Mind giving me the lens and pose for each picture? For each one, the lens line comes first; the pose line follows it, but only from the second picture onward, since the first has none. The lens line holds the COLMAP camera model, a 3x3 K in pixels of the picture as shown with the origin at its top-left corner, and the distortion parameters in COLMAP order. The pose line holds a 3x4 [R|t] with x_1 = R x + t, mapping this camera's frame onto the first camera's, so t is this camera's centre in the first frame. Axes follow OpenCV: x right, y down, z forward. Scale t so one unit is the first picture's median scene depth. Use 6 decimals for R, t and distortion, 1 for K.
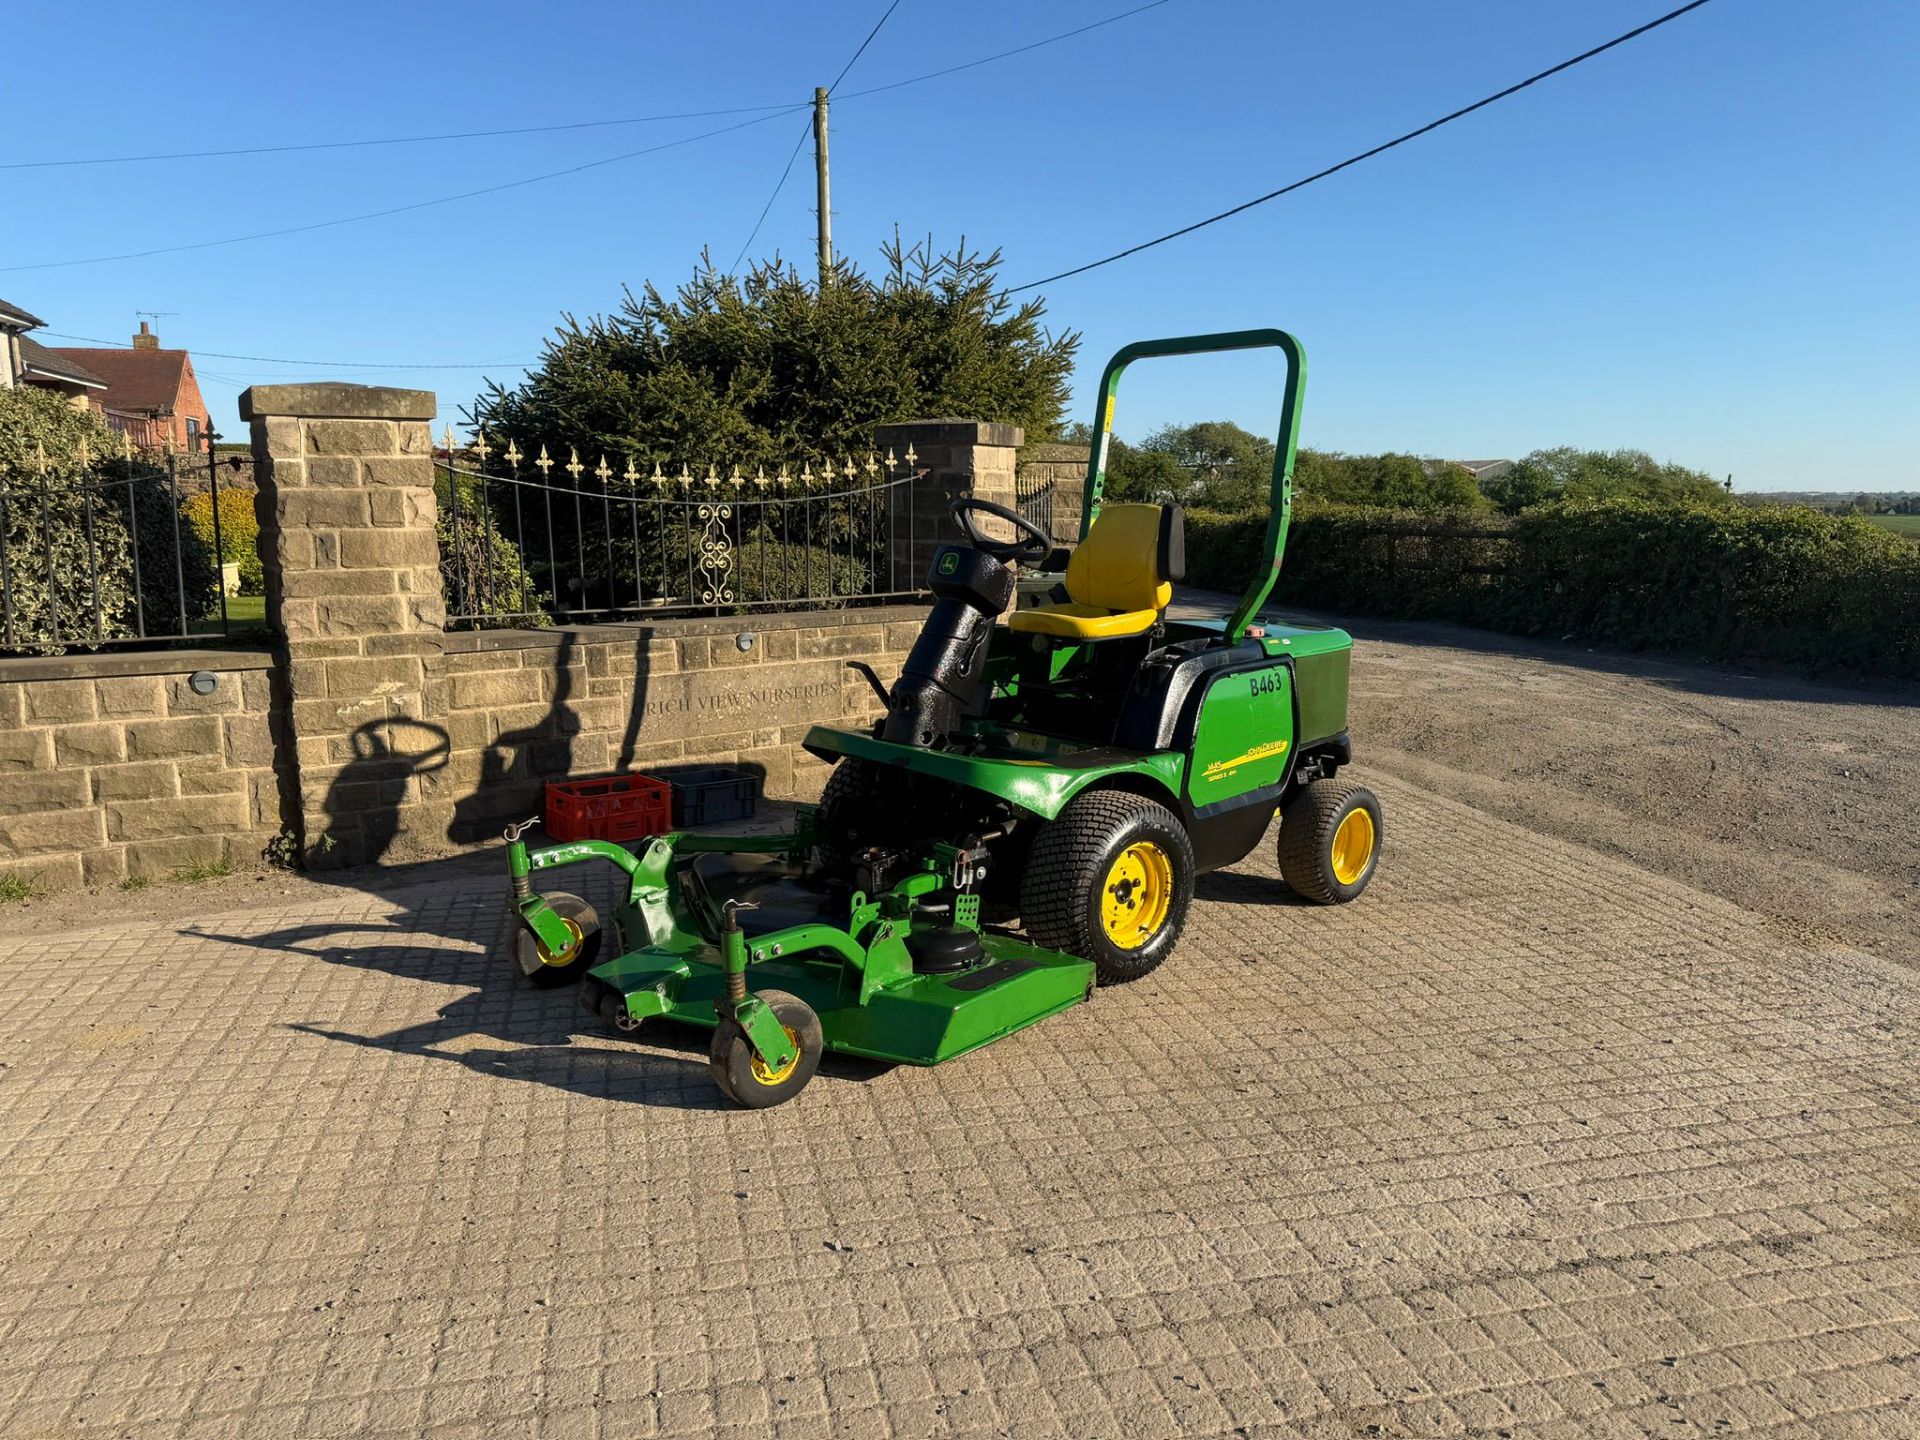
lens RADIAL K [[1353.0, 0, 959.9], [0, 1353.0, 722.1], [0, 0, 1]] dist [0.147879, -0.264955]
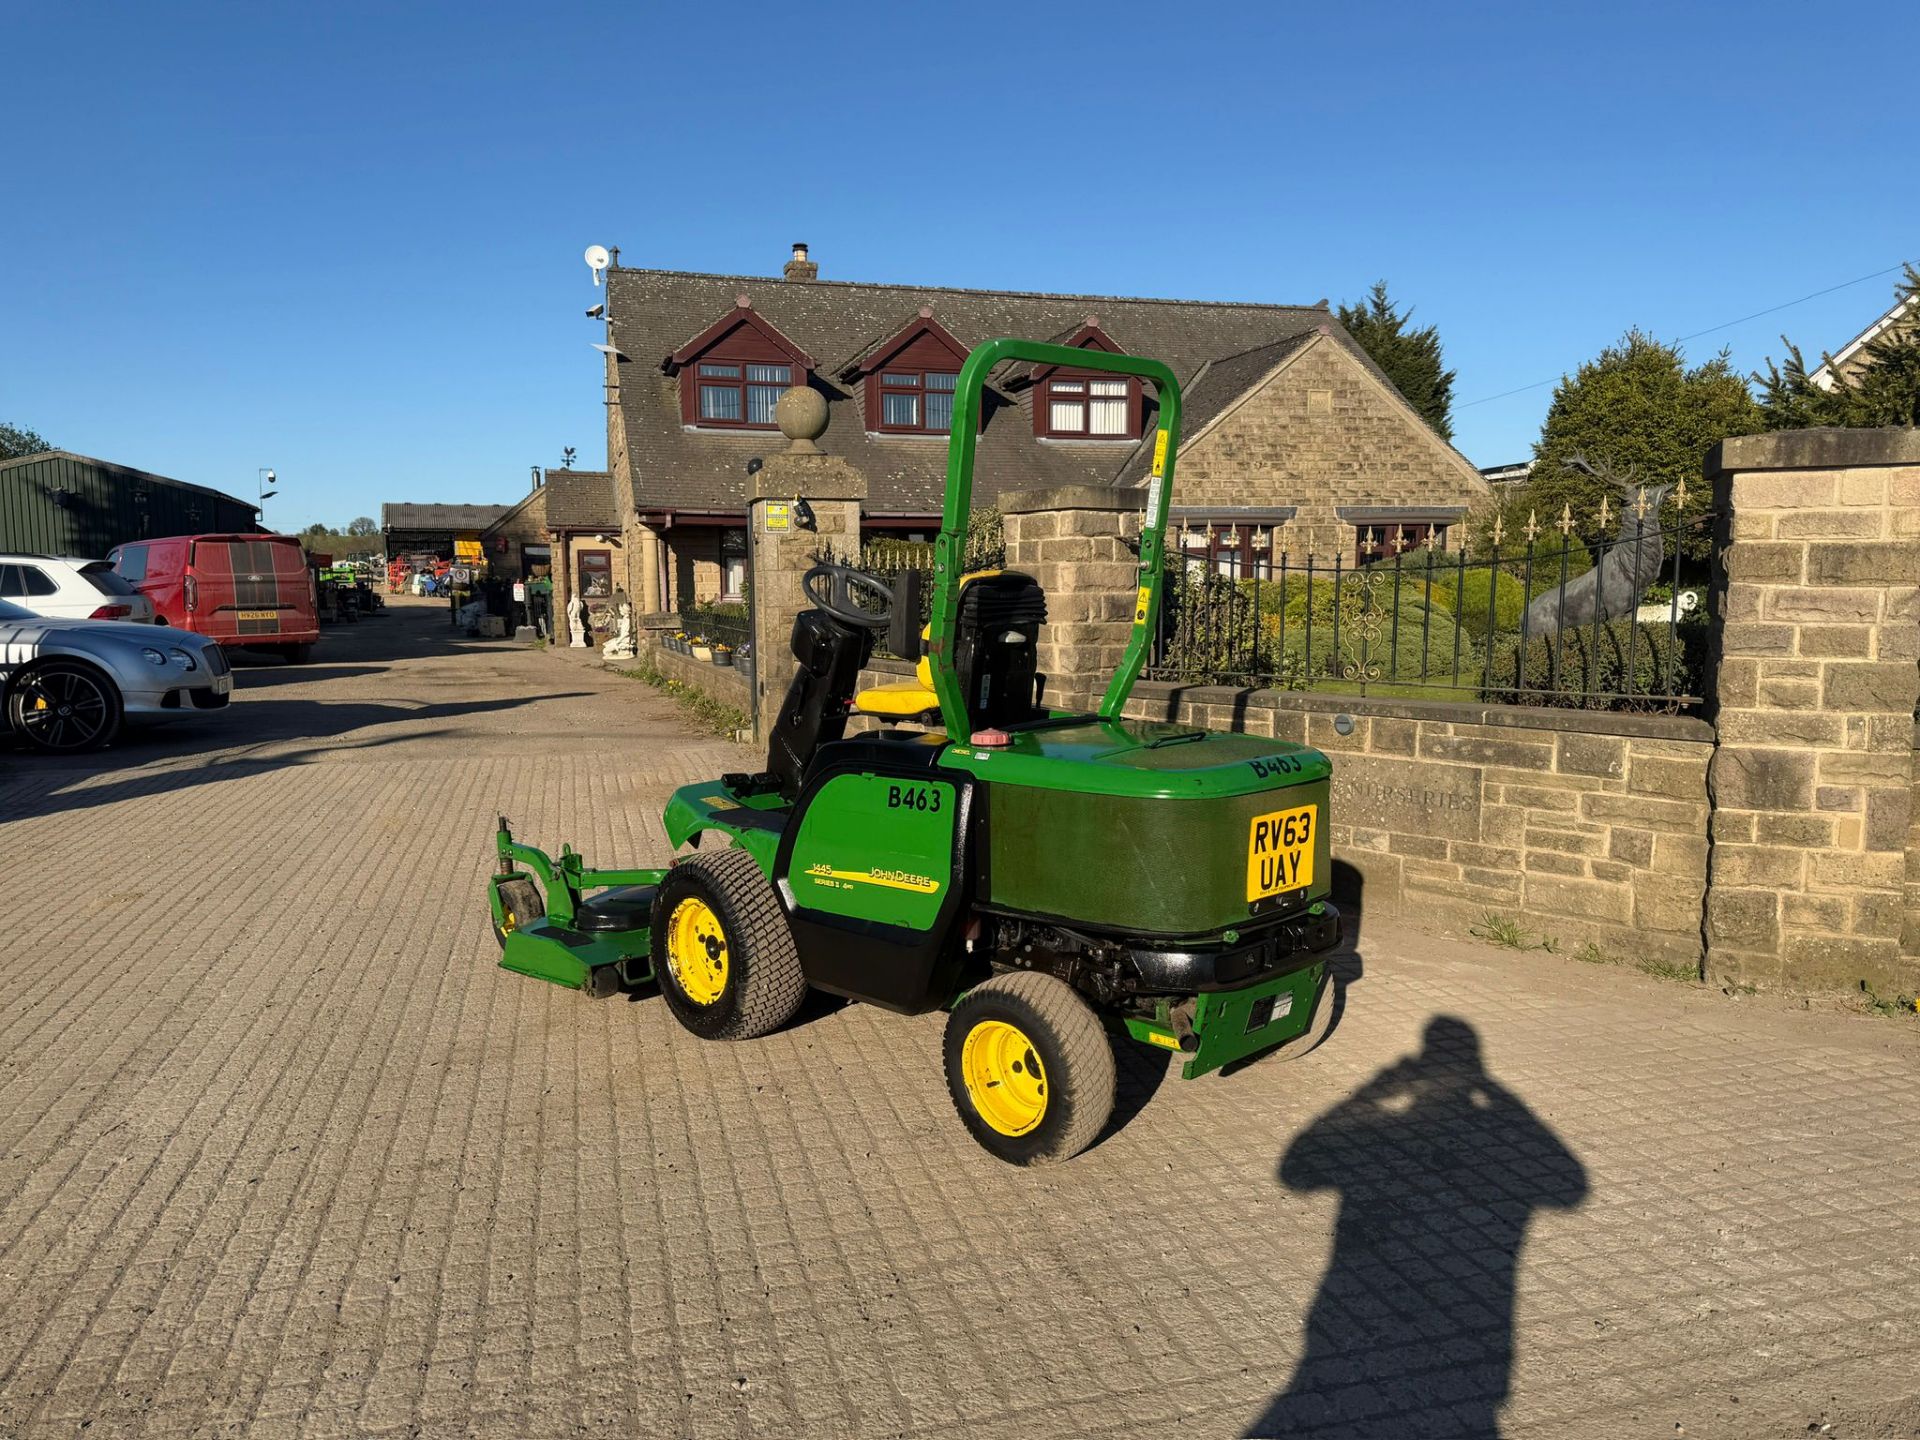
lens RADIAL K [[1363.2, 0, 960.0], [0, 1363.2, 720.0], [0, 0, 1]] dist [0.085300, -0.117636]
pose [[0.020695, 0.104483, -0.994311, 0.862517], [-0.156445, 0.982612, 0.099997, -0.133531], [0.987470, 0.153485, 0.036681, 0.858220]]
